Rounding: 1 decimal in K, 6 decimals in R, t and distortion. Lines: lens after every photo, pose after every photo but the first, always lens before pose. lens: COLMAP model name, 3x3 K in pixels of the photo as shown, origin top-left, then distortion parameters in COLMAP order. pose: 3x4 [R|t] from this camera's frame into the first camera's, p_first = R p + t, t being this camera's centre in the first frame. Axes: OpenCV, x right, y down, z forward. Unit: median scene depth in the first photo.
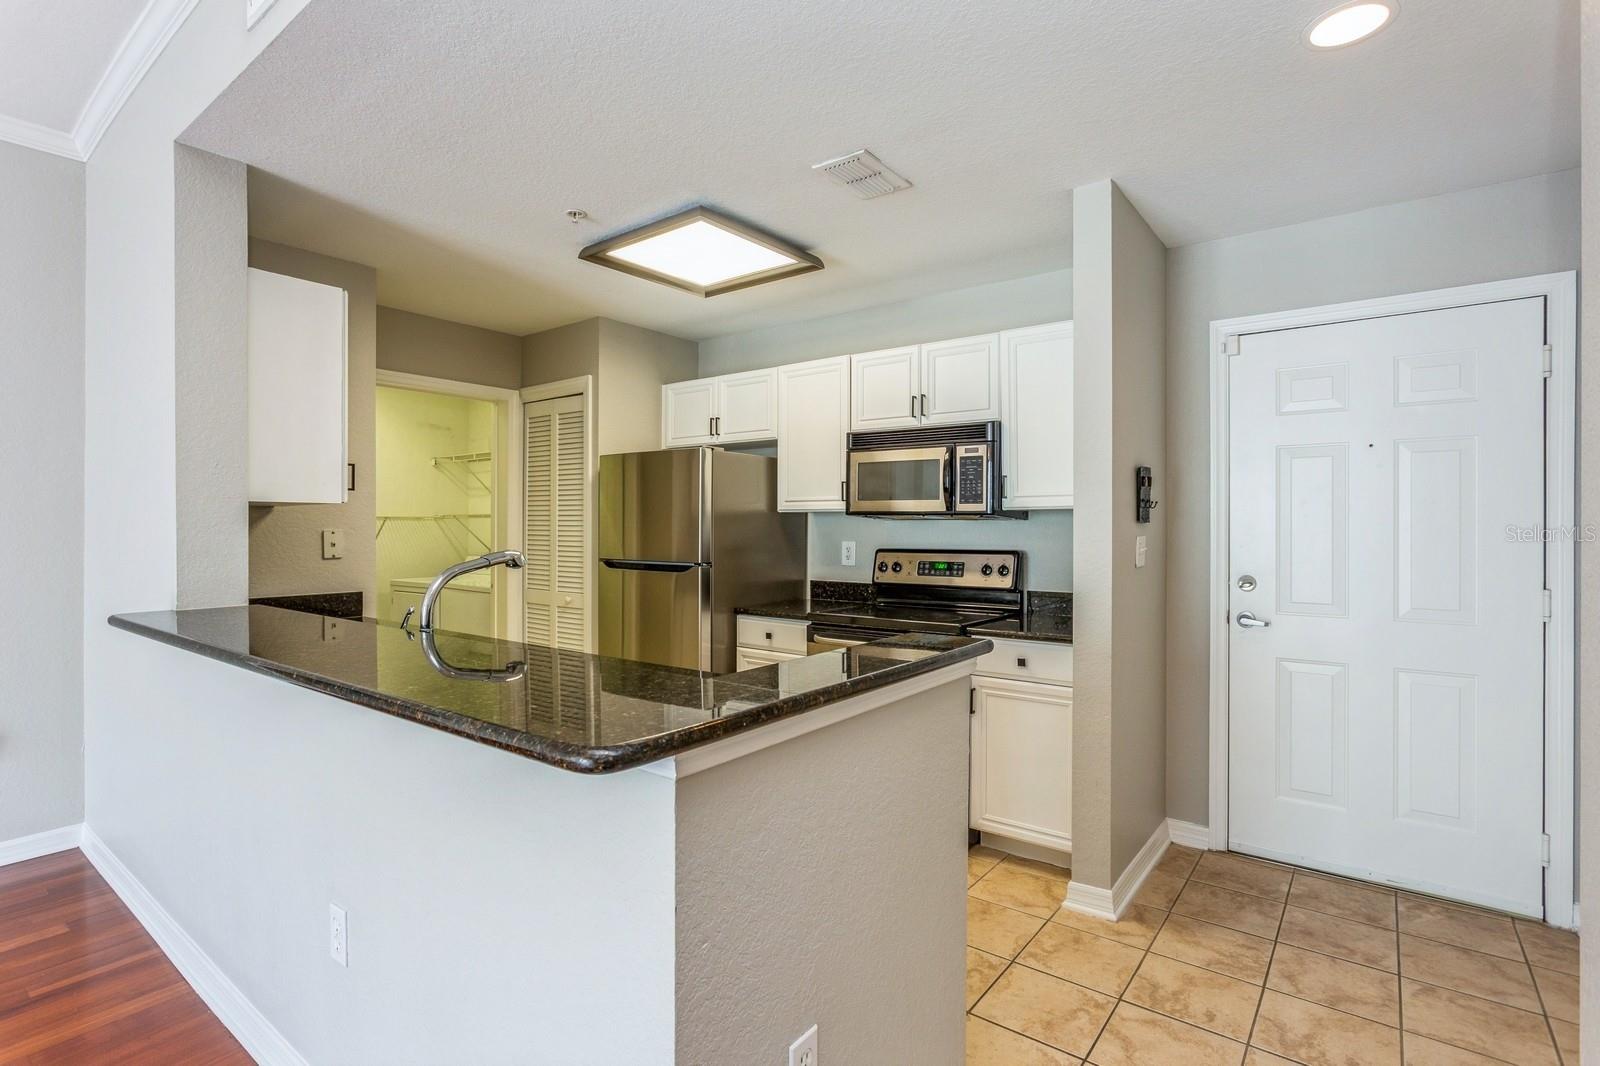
lens RADIAL K [[770.7, 0, 792.1], [0, 770.7, 529.5], [0, 0, 1]] dist [-0.024244, 0.010983]
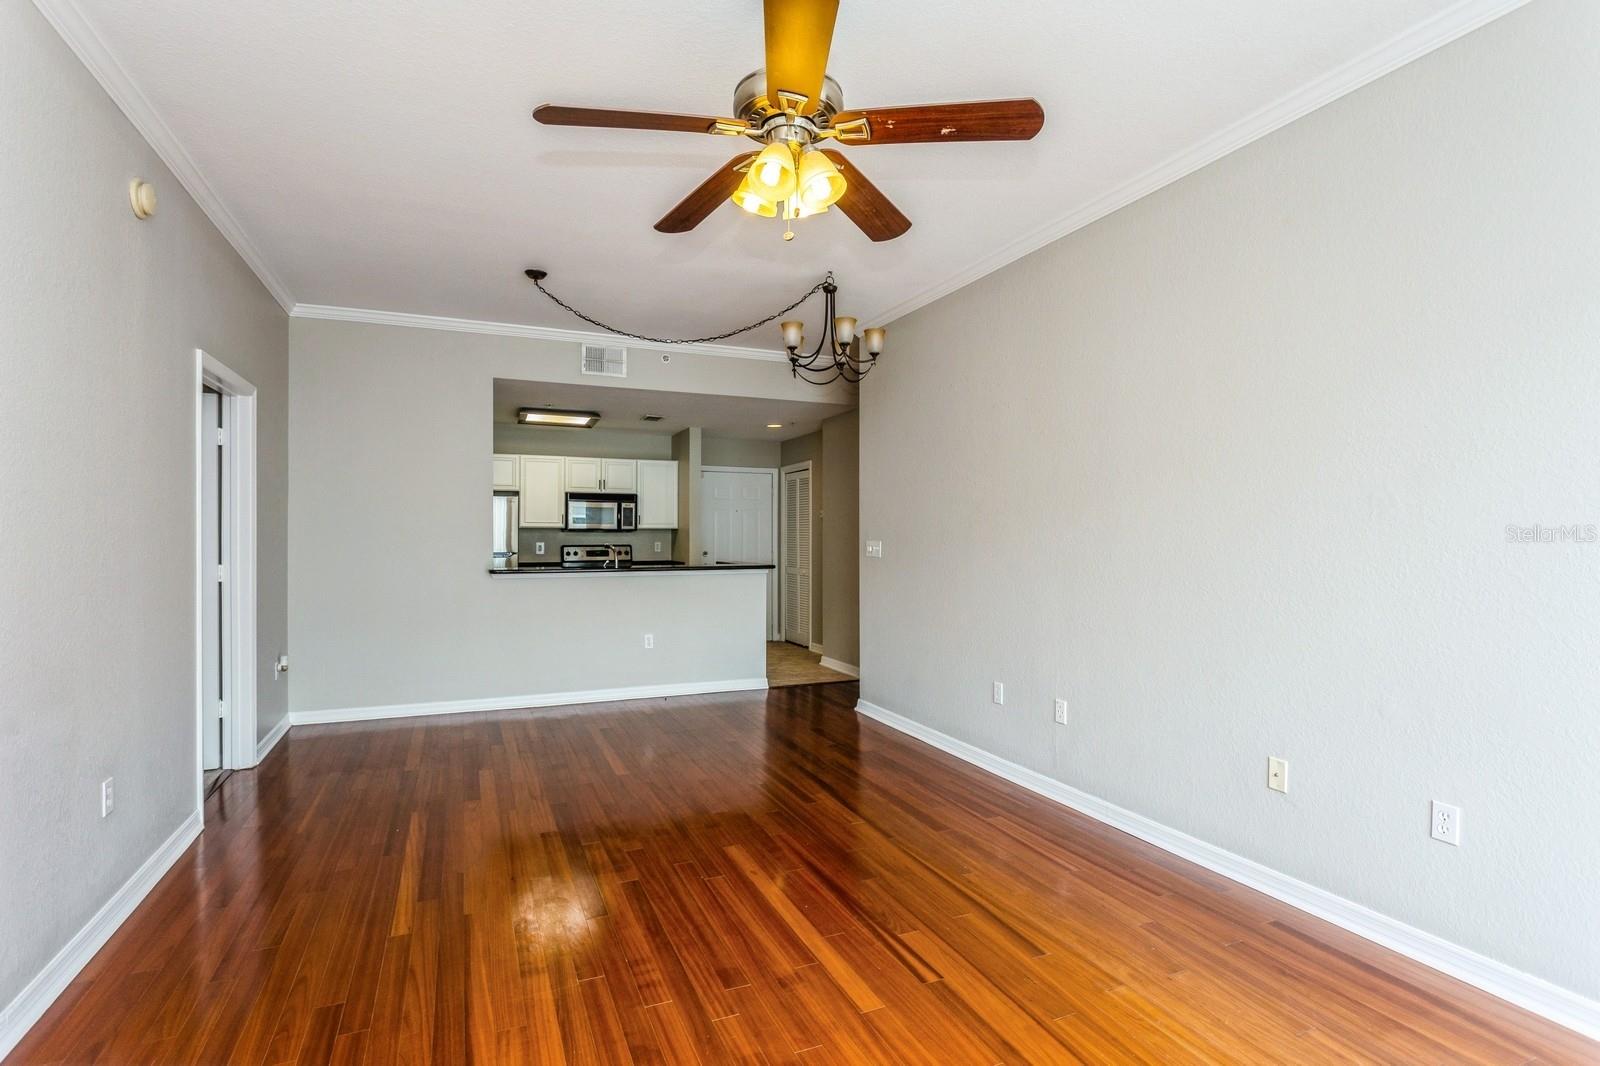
lens RADIAL K [[781.5, 0, 800.0], [0, 781.5, 533.0], [0, 0, 1]] dist [-0.021134, 0.000411]
pose [[0.484705, 0.003338, 0.874671, -1.565889], [0.002843, 0.999981, -0.005391, 0.004321], [-0.874673, 0.005100, 0.484686, -0.666207]]
